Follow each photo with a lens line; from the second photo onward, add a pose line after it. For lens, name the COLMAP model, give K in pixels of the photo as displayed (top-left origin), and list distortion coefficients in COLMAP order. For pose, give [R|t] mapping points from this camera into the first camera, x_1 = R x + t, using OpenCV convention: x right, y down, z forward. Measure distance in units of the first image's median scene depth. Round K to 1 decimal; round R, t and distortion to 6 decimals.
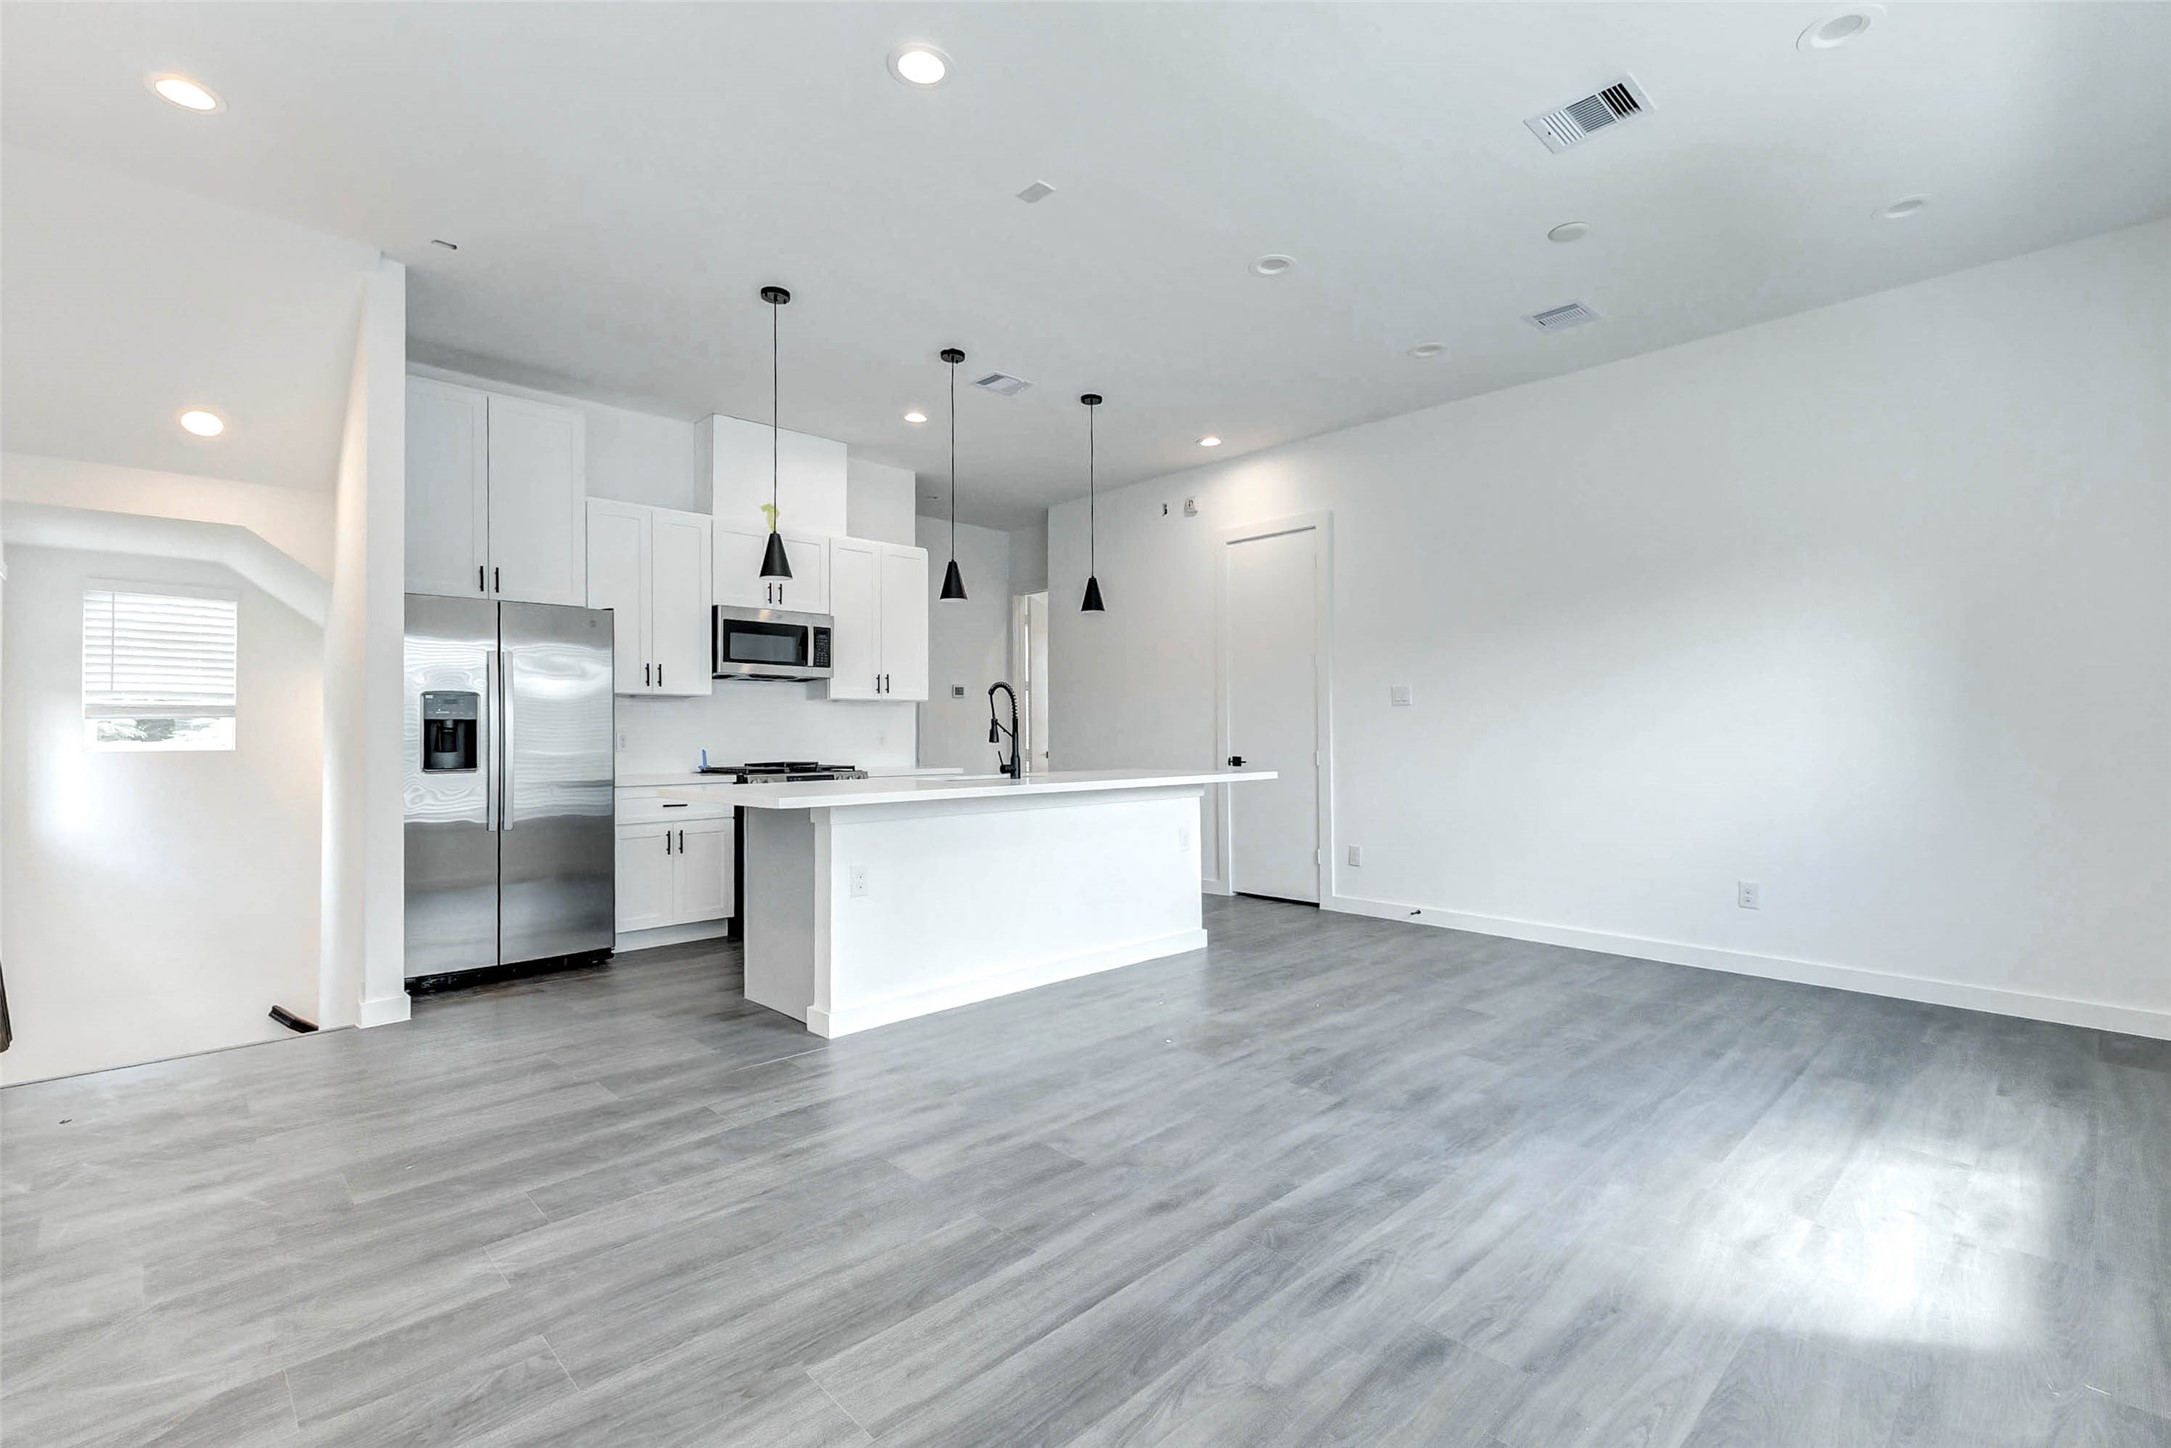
lens RADIAL K [[981.1, 0, 1081.1], [0, 981.1, 722.0], [0, 0, 1]] dist [0.012013, -0.001593]
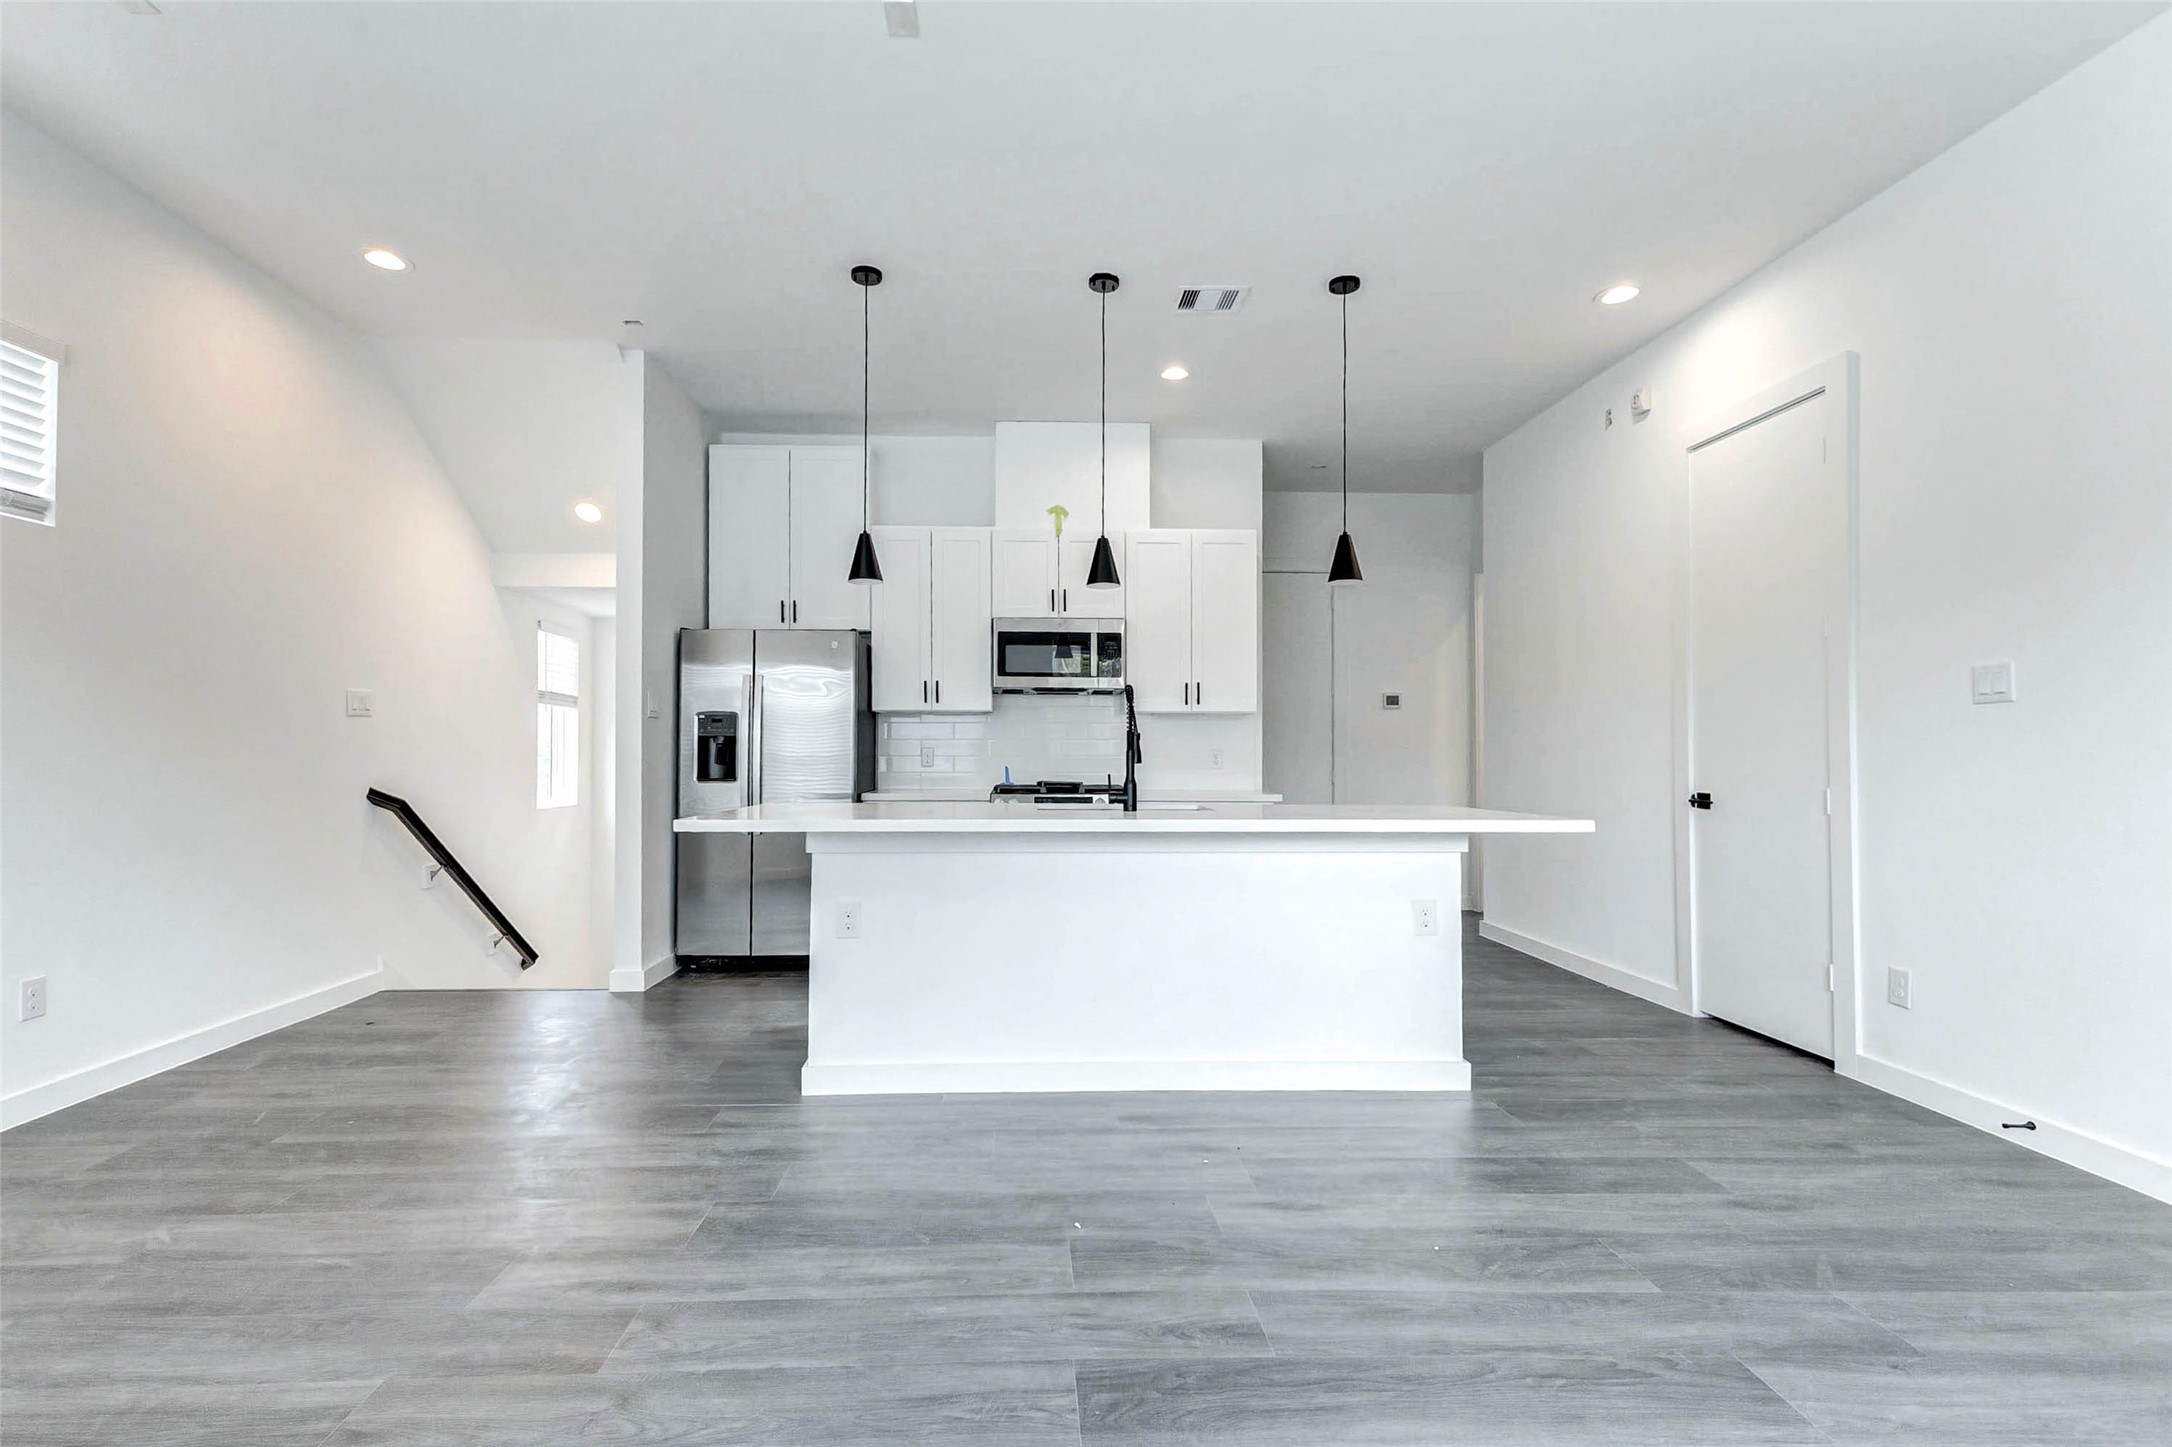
lens RADIAL K [[981.5, 0, 1037.9], [0, 981.5, 734.3], [0, 0, 1]] dist [0.012013, -0.001593]
pose [[0.742053, -0.005190, -0.670321, 0.439944], [0.000861, 0.999977, -0.006789, 0.003955], [0.670340, 0.004461, 0.742040, 0.432594]]
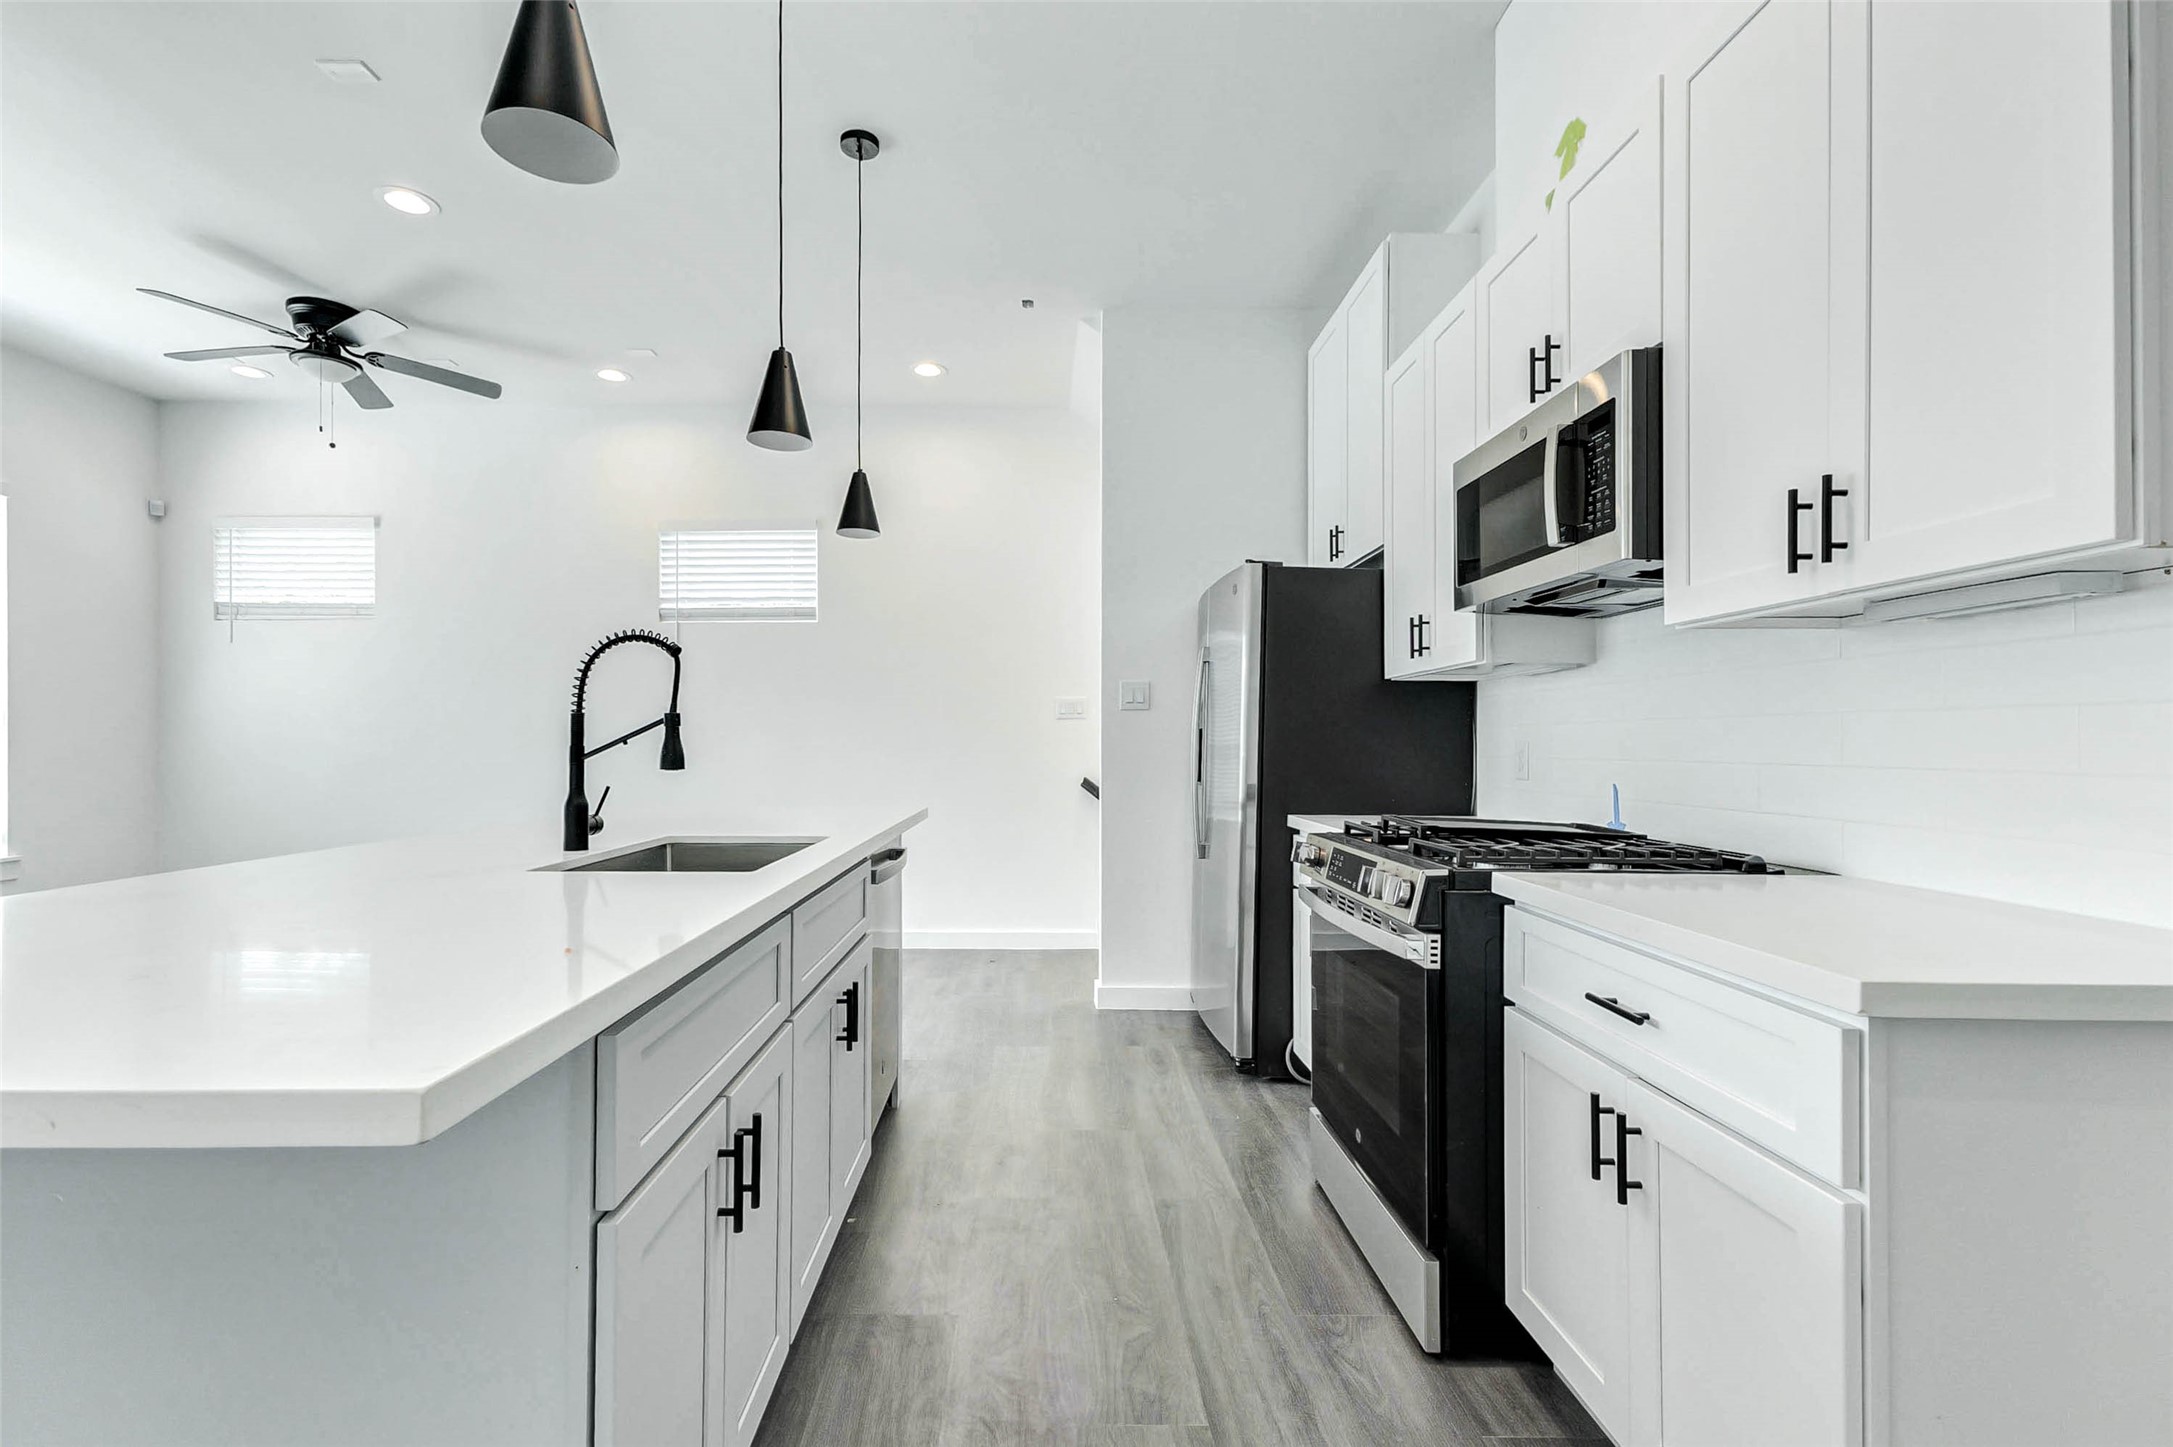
lens RADIAL K [[982.0, 0, 1050.5], [0, 982.0, 724.8], [0, 0, 1]] dist [0.012013, -0.001593]
pose [[-0.679124, -0.012420, -0.733919, 0.131834], [0.010895, 0.999576, -0.026997, 0.017614], [0.733943, -0.026331, -0.678701, 1.641262]]
